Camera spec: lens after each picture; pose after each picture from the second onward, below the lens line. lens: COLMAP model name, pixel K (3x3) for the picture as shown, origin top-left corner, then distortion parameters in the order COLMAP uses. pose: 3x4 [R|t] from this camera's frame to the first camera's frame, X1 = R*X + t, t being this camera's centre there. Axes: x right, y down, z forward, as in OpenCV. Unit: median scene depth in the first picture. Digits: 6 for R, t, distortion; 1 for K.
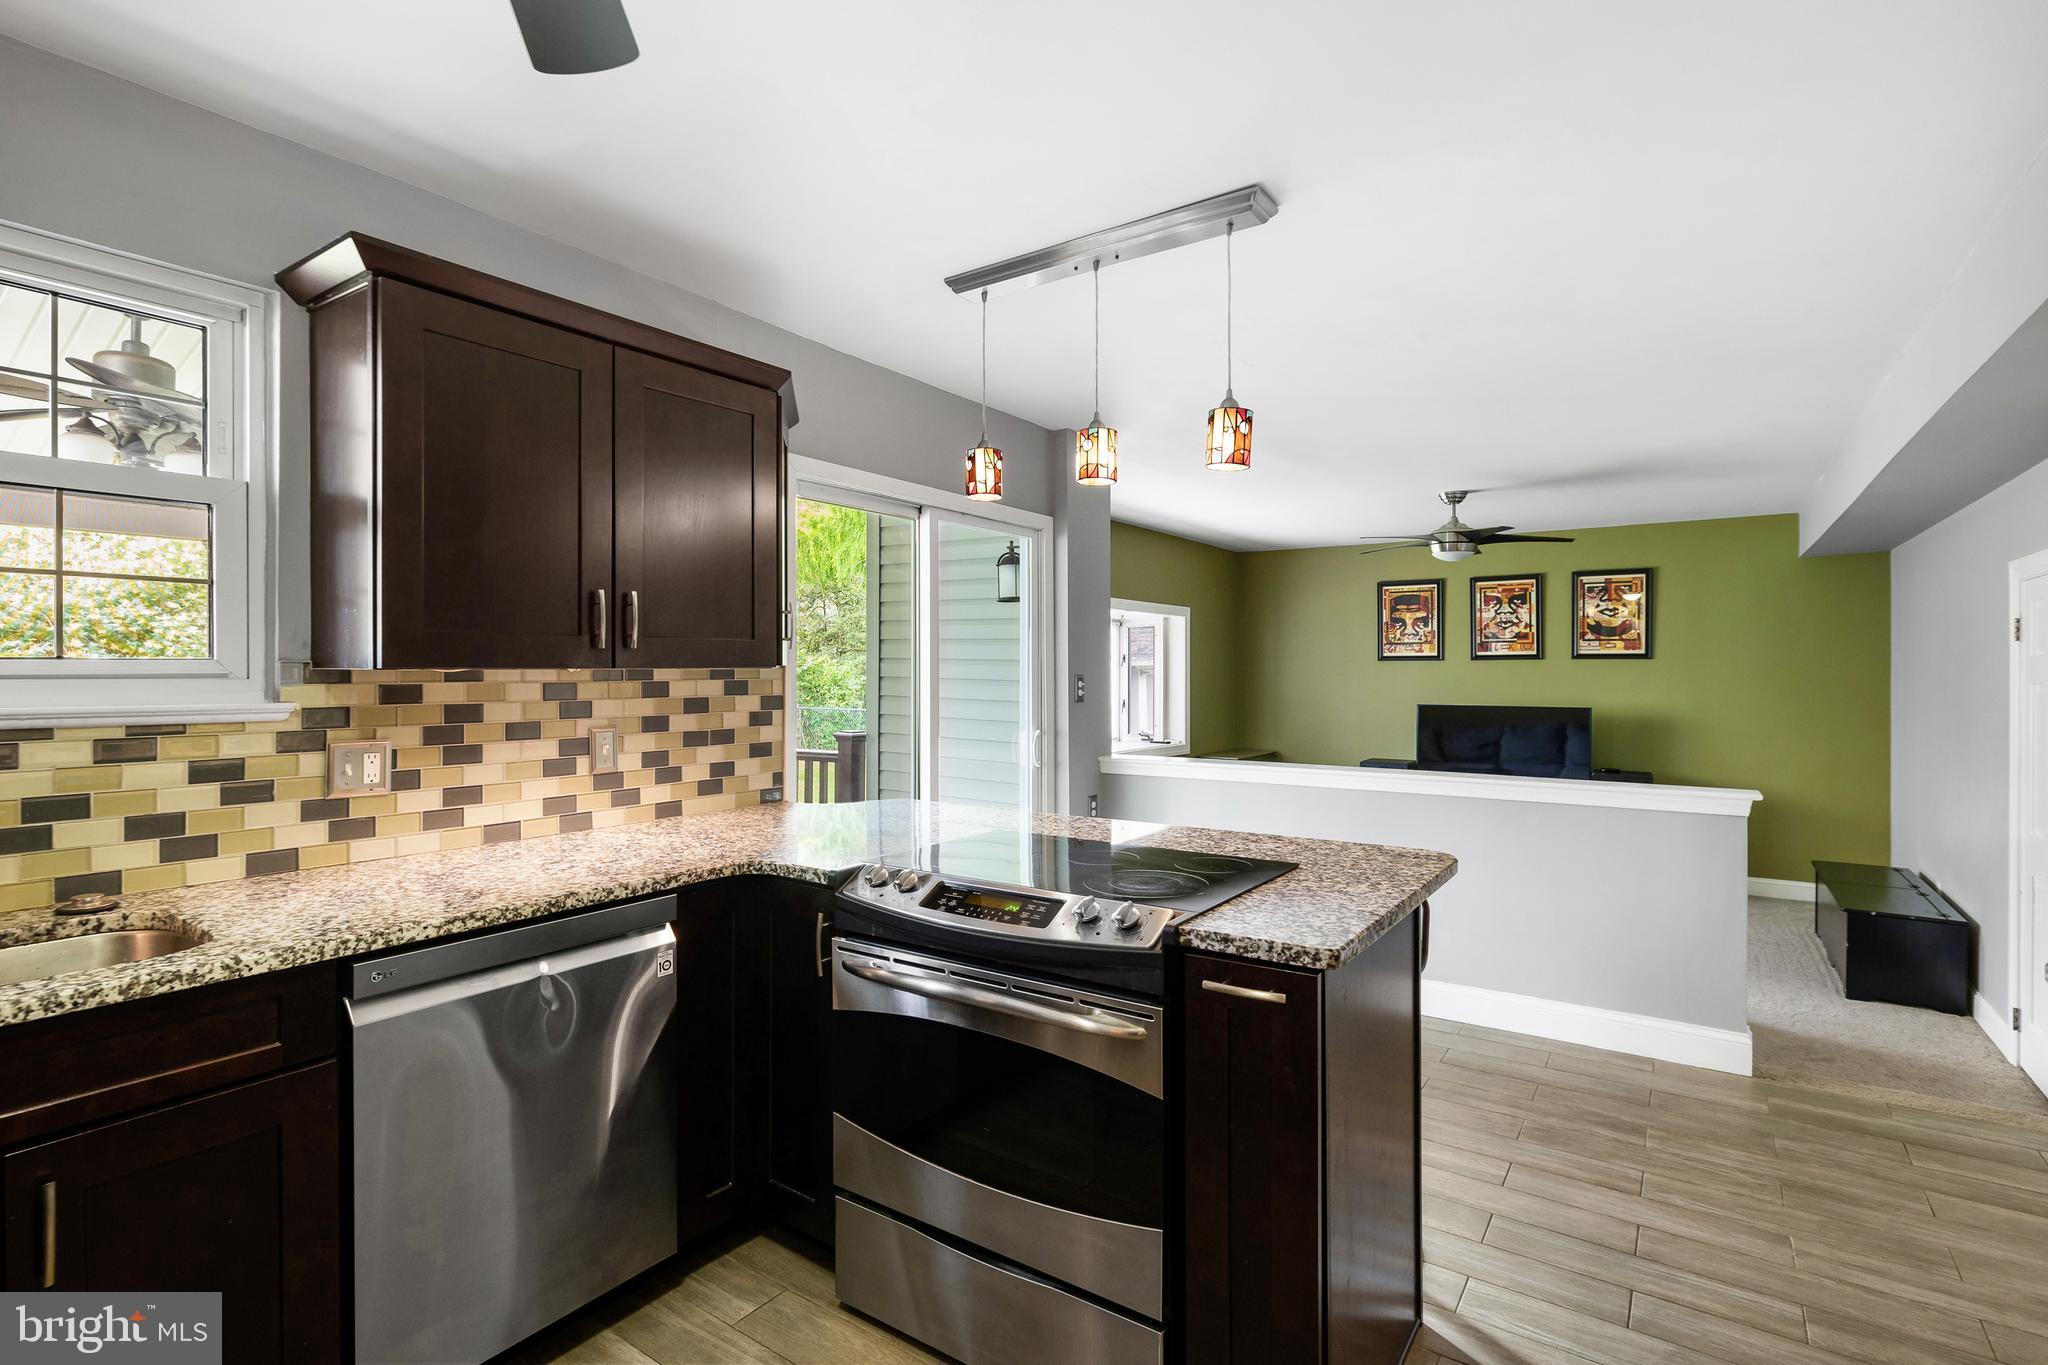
lens RADIAL K [[970.6, 0, 1019.8], [0, 970.6, 675.4], [0, 0, 1]] dist [-0.004356, -0.000811]
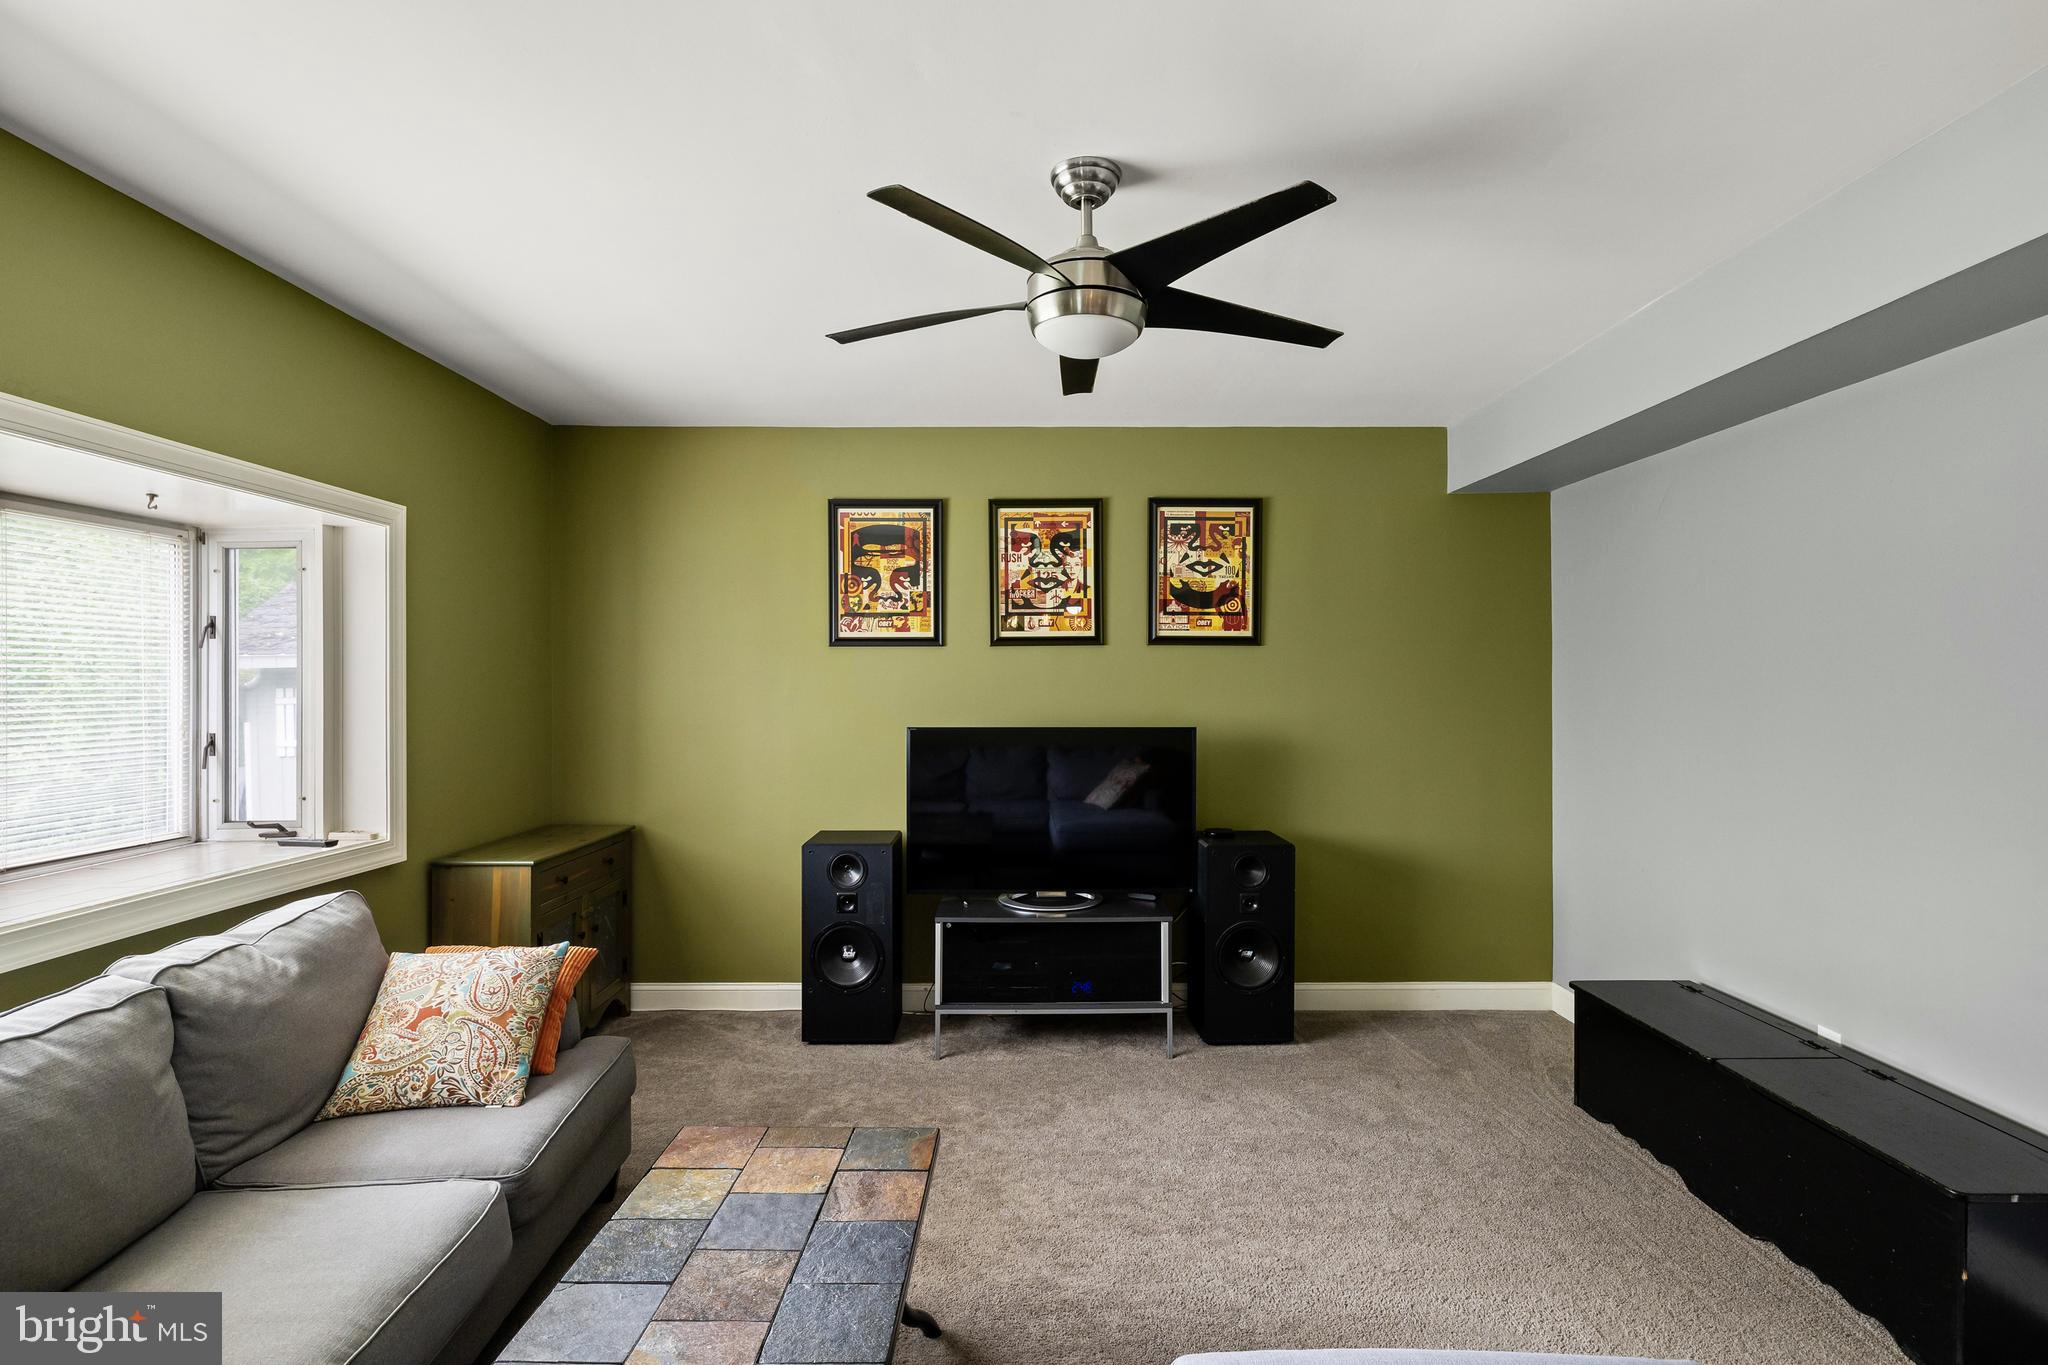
lens RADIAL K [[970.6, 0, 1016.5], [0, 970.6, 687.0], [0, 0, 1]] dist [-0.004356, -0.000811]
pose [[0.824392, -0.002354, 0.566014, 0.444702], [0.002903, 0.999996, -0.000070, 0.022159], [-0.566011, 0.001700, 0.824396, 1.470547]]
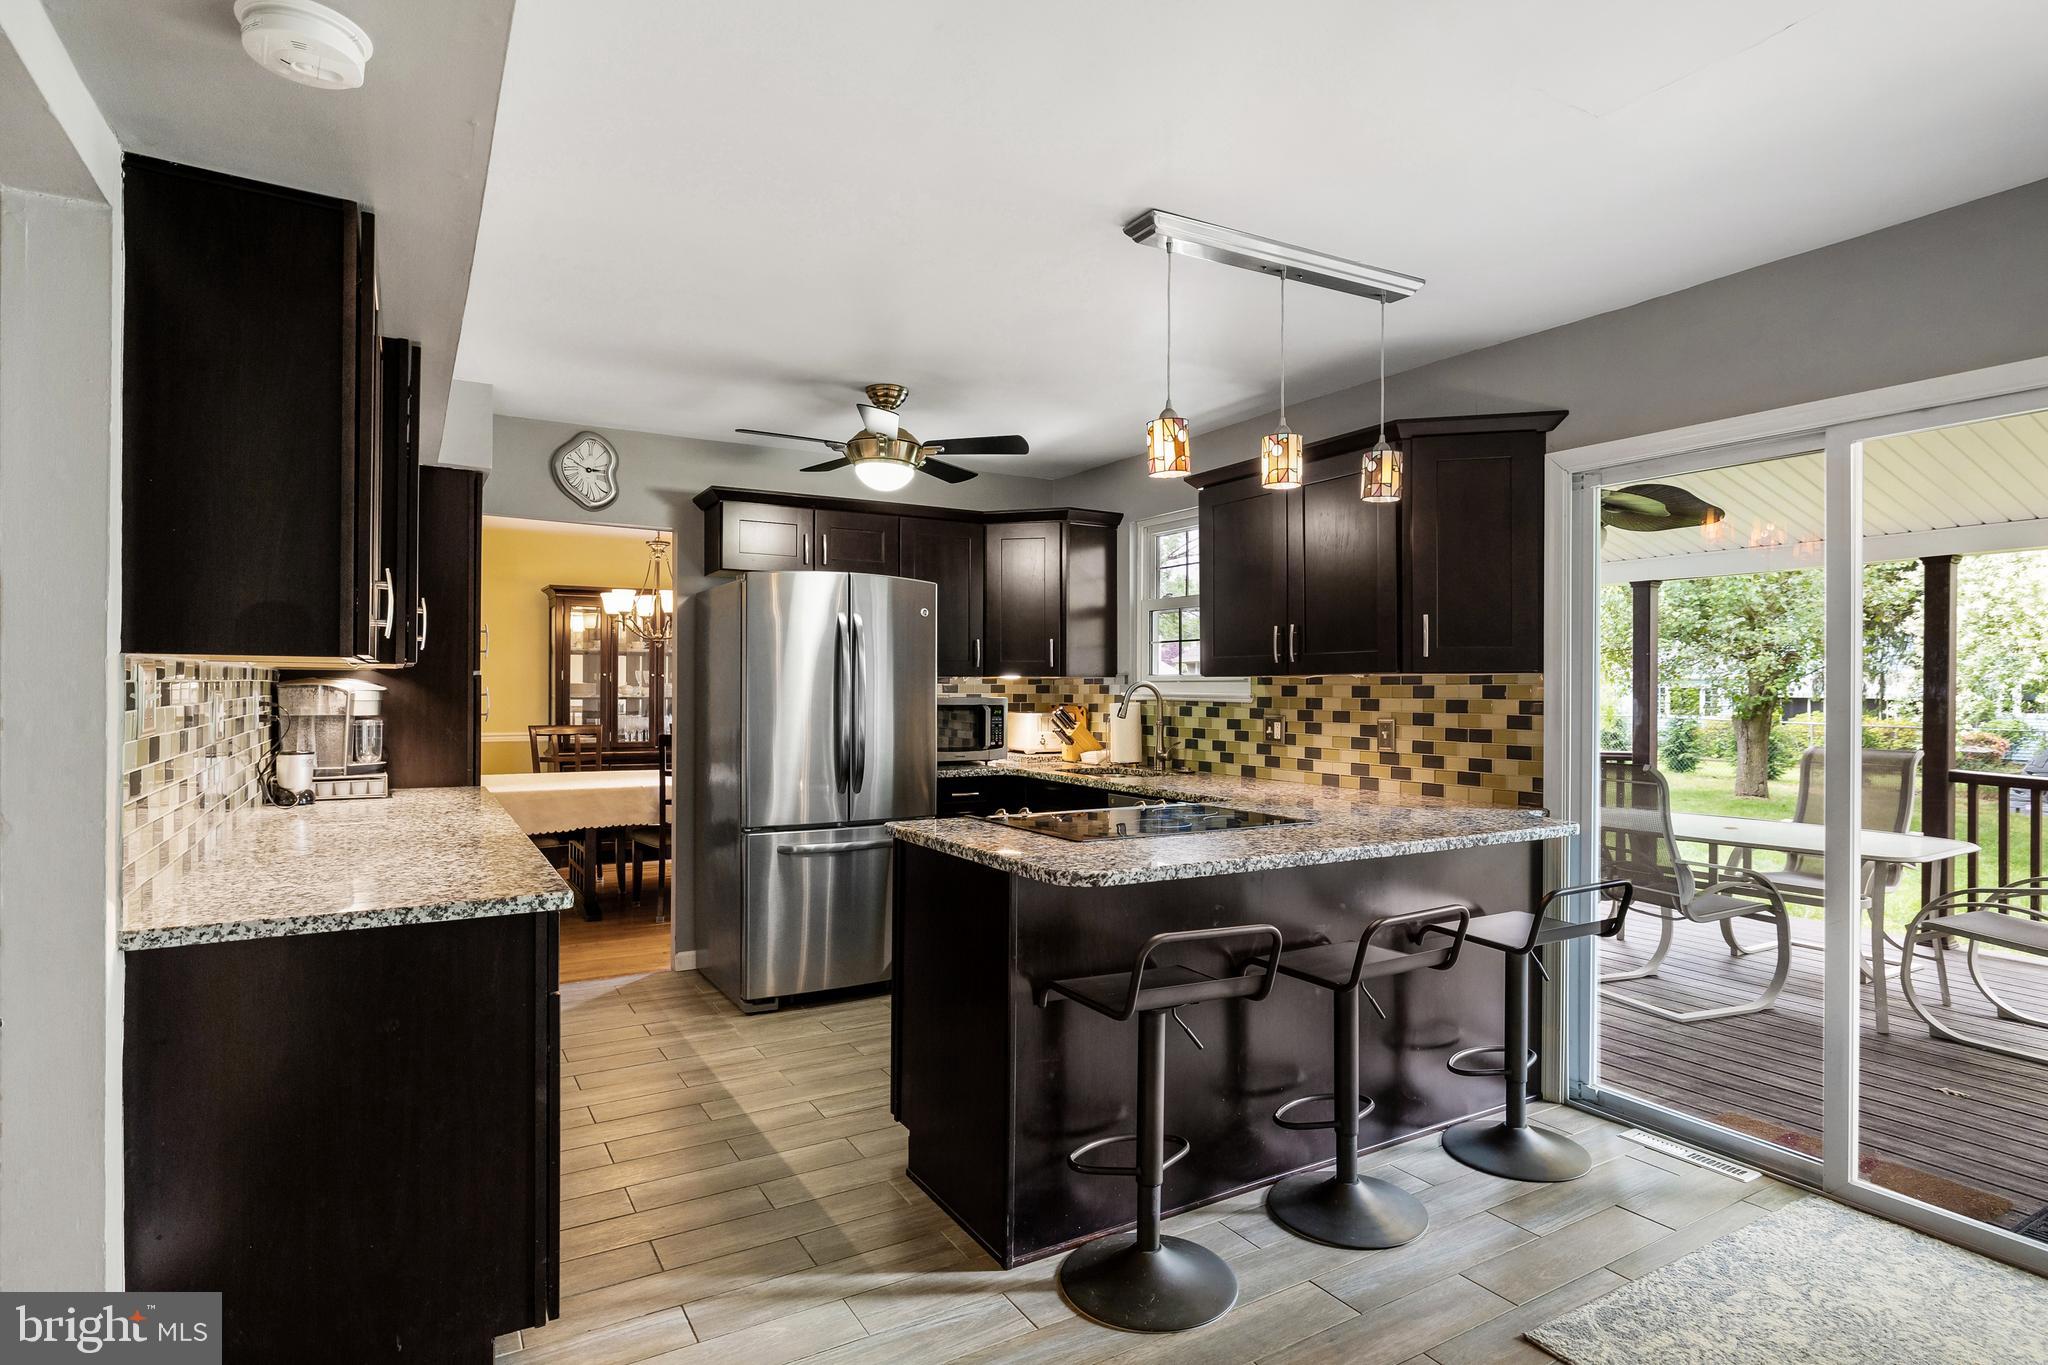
lens RADIAL K [[1075.8, 0, 1017.3], [0, 1075.8, 683.5], [0, 0, 1]] dist [-0.011502, 0.001021]
pose [[-0.426502, -0.004466, -0.904476, 1.053447], [-0.006749, 0.999976, -0.001755, 0.009418], [0.904461, 0.005355, -0.426522, 1.066166]]
